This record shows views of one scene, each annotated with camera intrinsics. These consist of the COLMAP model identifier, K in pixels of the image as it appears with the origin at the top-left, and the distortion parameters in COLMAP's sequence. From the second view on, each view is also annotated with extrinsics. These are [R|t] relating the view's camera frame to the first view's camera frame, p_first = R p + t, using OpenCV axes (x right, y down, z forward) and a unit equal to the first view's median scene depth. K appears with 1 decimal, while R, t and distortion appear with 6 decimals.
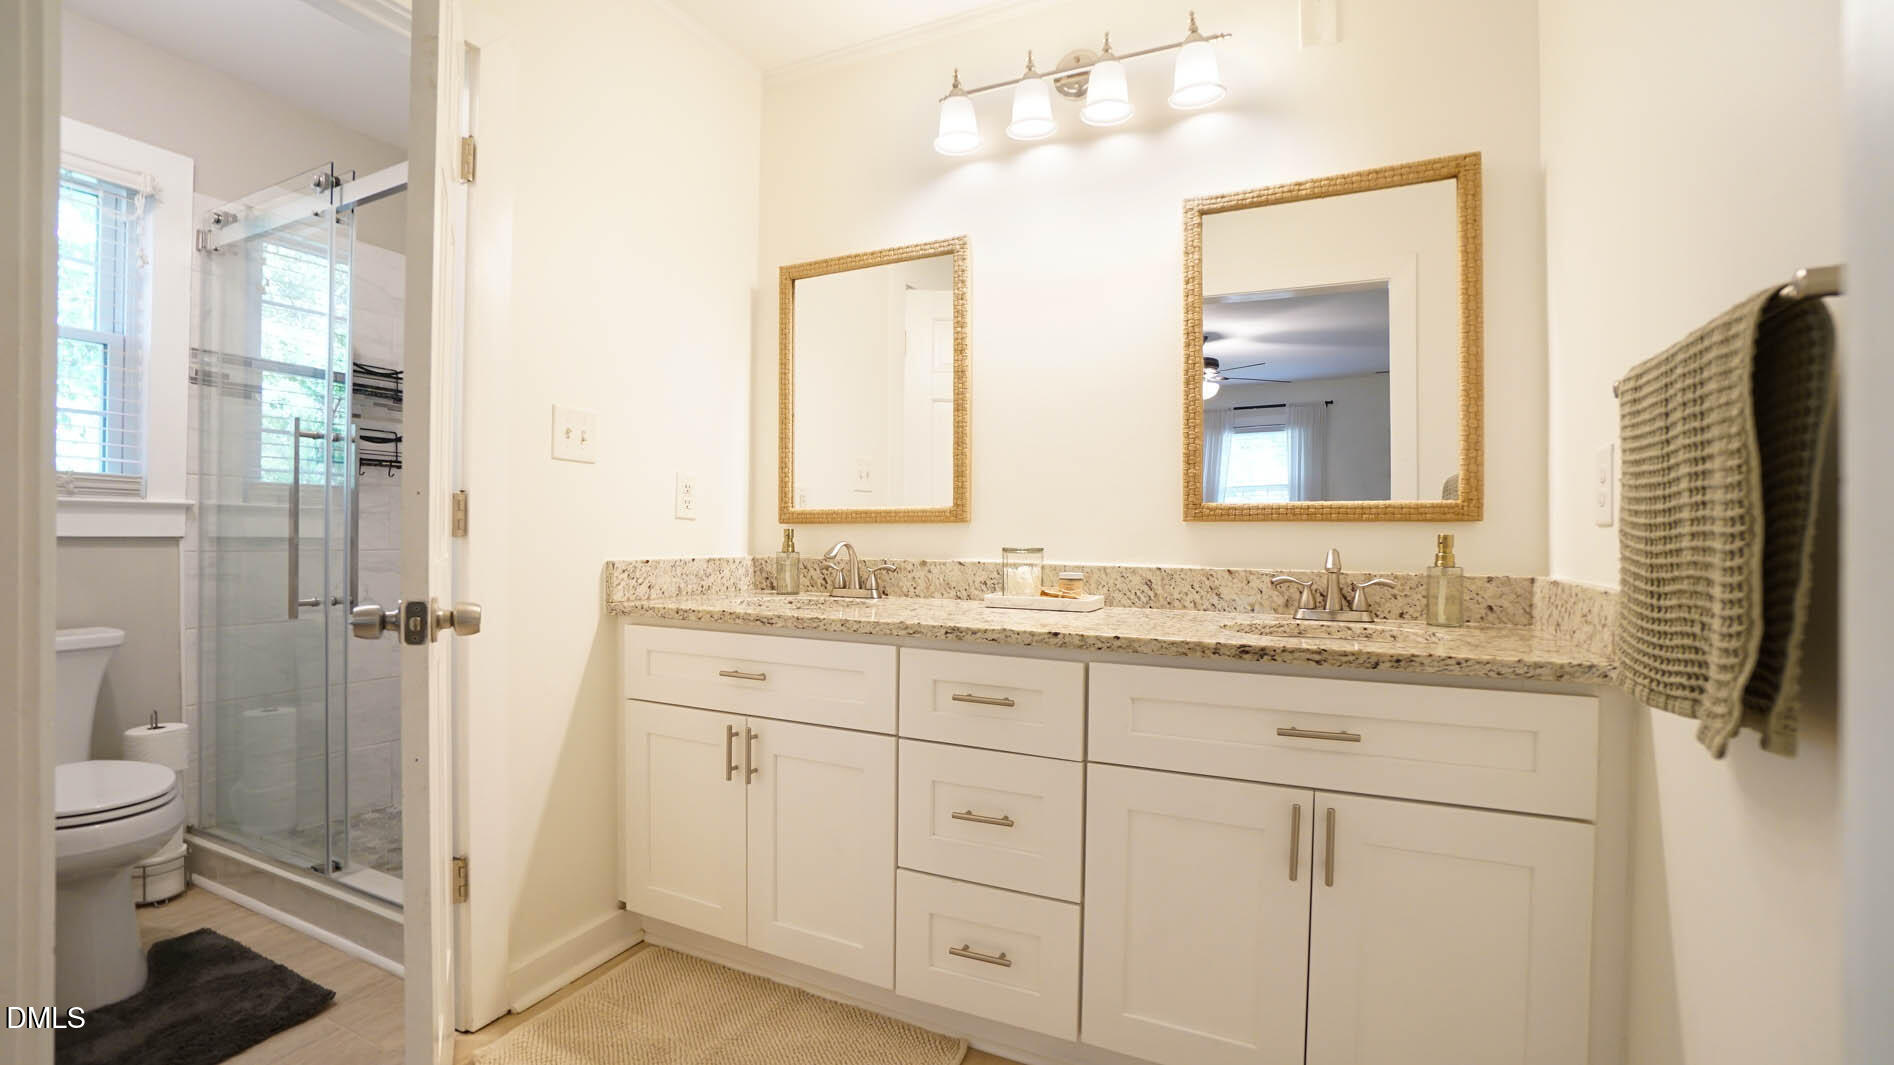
lens RADIAL K [[836.3, 0, 929.5], [0, 836.3, 534.9], [0, 0, 1]] dist [-0.071743, 0.026518]
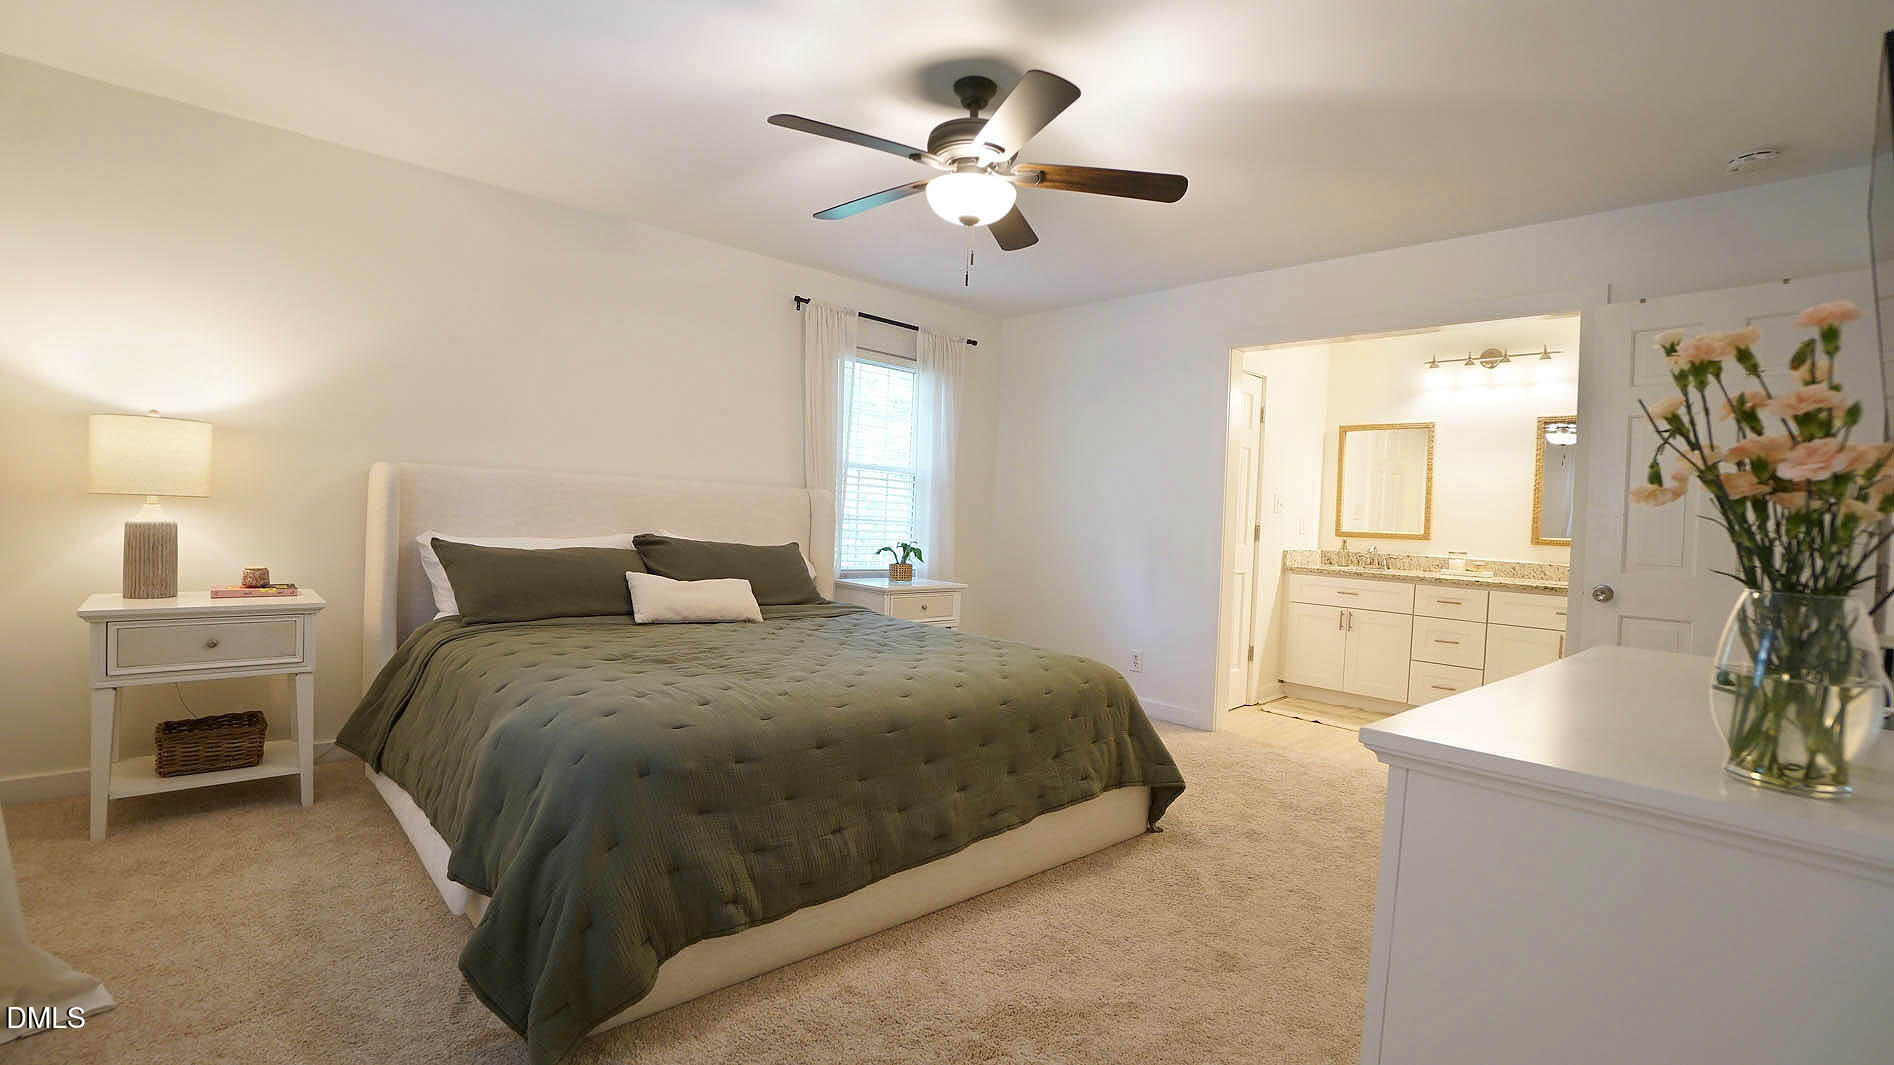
lens RADIAL K [[836.3, 0, 929.5], [0, 836.3, 534.9], [0, 0, 1]] dist [-0.071743, 0.026518]
pose [[0.929856, 0.038090, -0.365948, -0.480659], [-0.032229, 0.999236, 0.022112, -0.039716], [0.366510, -0.008767, 0.930373, -1.909041]]
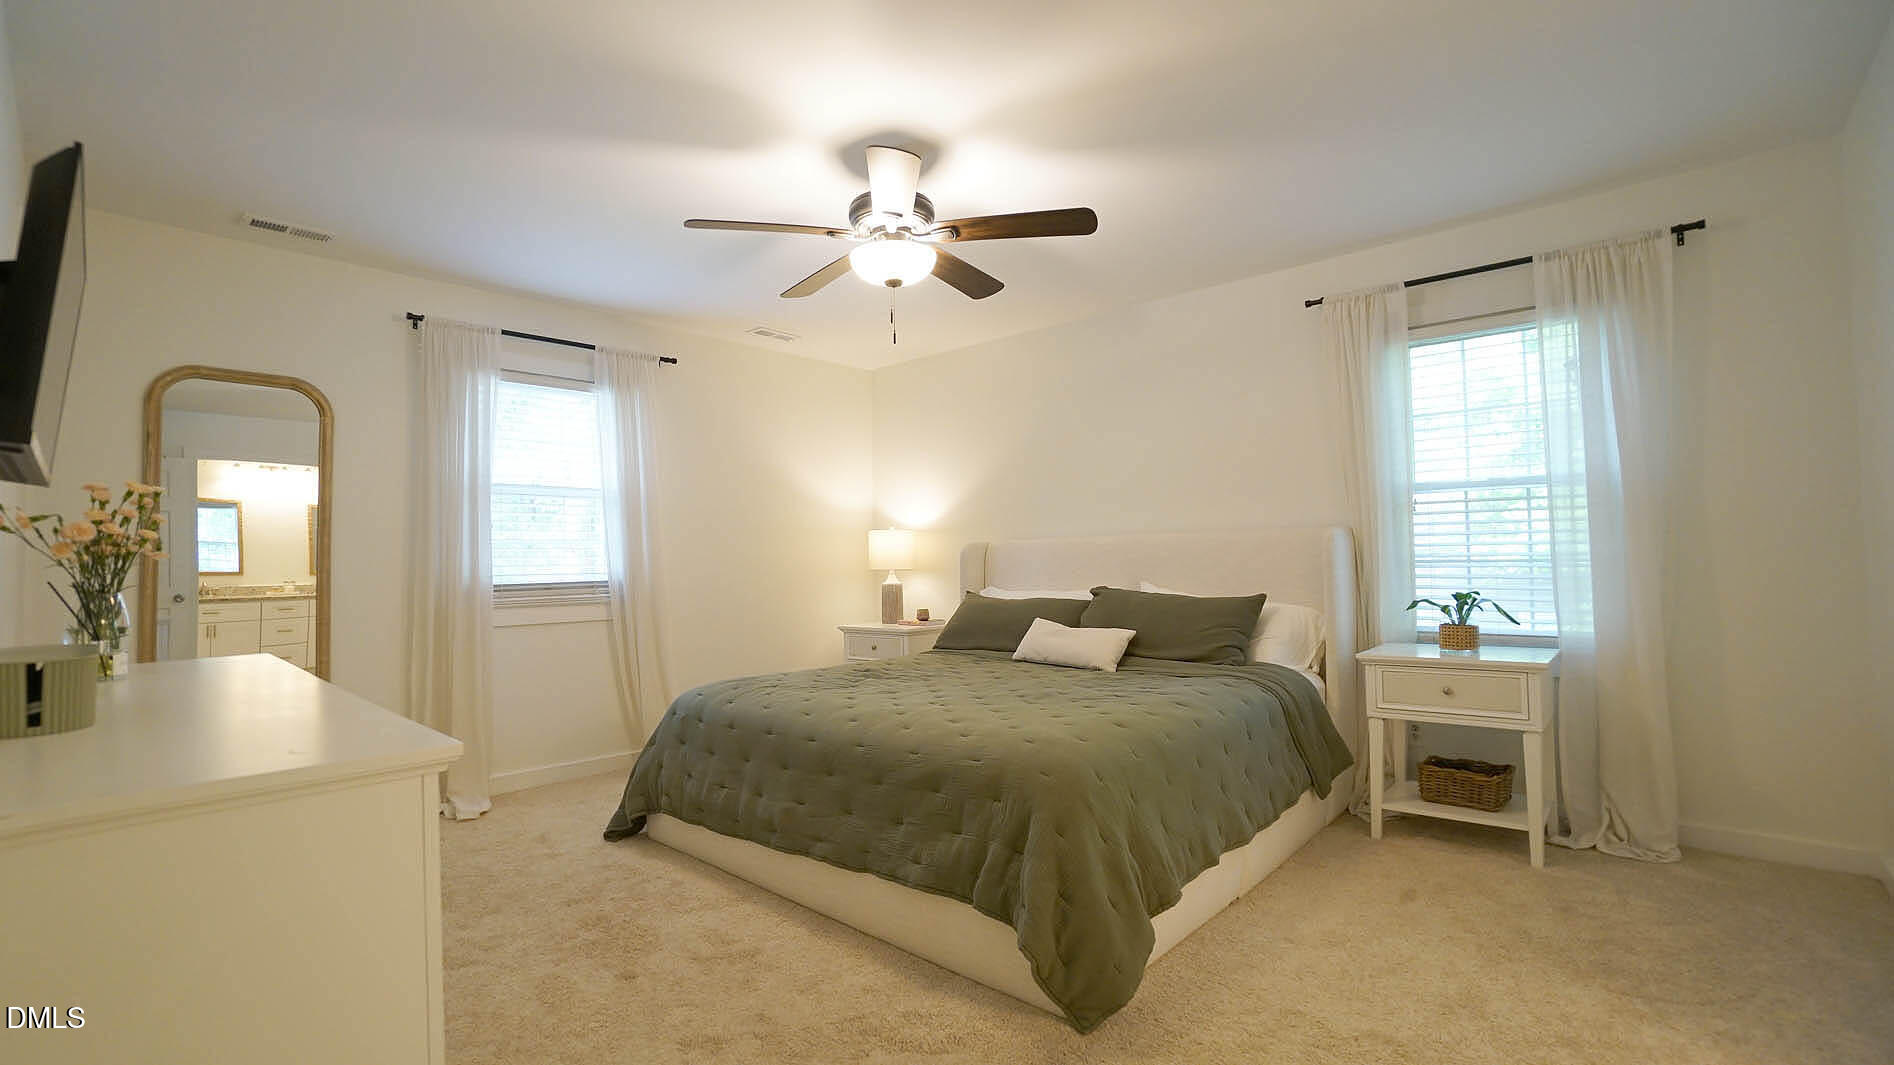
lens RADIAL K [[836.3, 0, 929.5], [0, 836.3, 534.9], [0, 0, 1]] dist [-0.071743, 0.026518]
pose [[-0.280829, -0.036919, -0.959047, 3.204148], [0.021044, 0.998783, -0.044611, 0.025101], [0.959527, -0.032710, -0.279710, 5.276853]]
